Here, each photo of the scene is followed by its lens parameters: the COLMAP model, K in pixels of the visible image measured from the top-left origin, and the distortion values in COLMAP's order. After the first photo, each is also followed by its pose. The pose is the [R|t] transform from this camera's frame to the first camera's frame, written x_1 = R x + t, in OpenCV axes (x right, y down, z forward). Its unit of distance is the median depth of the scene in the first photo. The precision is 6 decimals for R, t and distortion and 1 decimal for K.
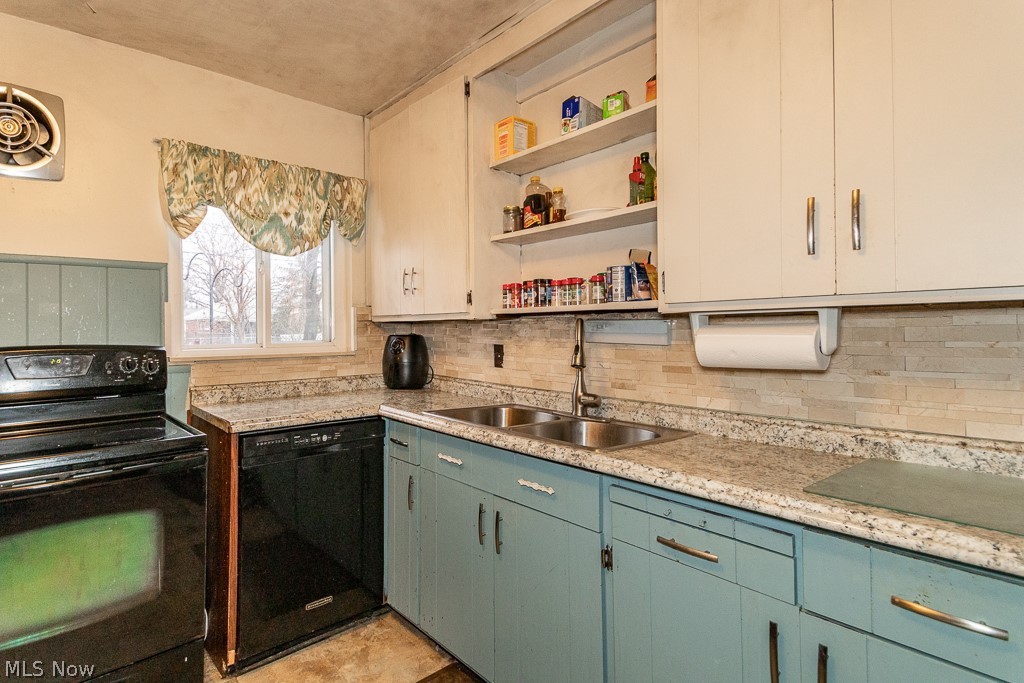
lens RADIAL K [[550.0, 0, 512.0], [0, 550.0, 341.5], [0, 0, 1]] dist [0.034735, -0.000138]
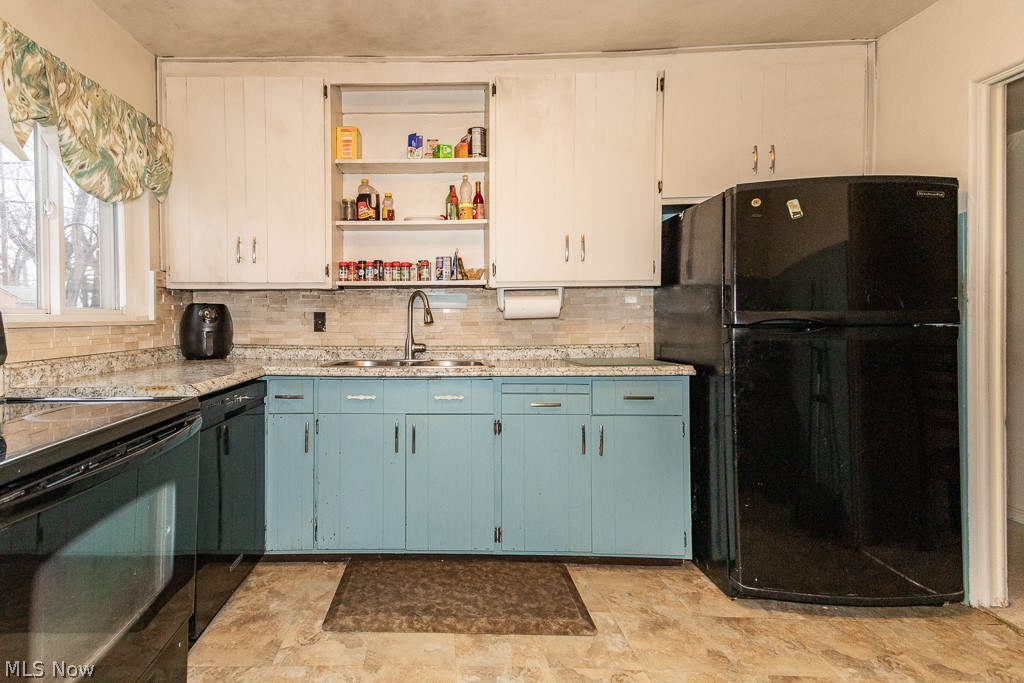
lens RADIAL K [[468.3, 0, 511.6], [0, 468.3, 352.4], [0, 0, 1]] dist [0.024645, -0.000458]
pose [[0.563058, -0.068935, 0.823537, -0.695202], [0.032629, 0.997592, 0.061195, 0.047901], [-0.825773, -0.007585, 0.563952, 0.094702]]
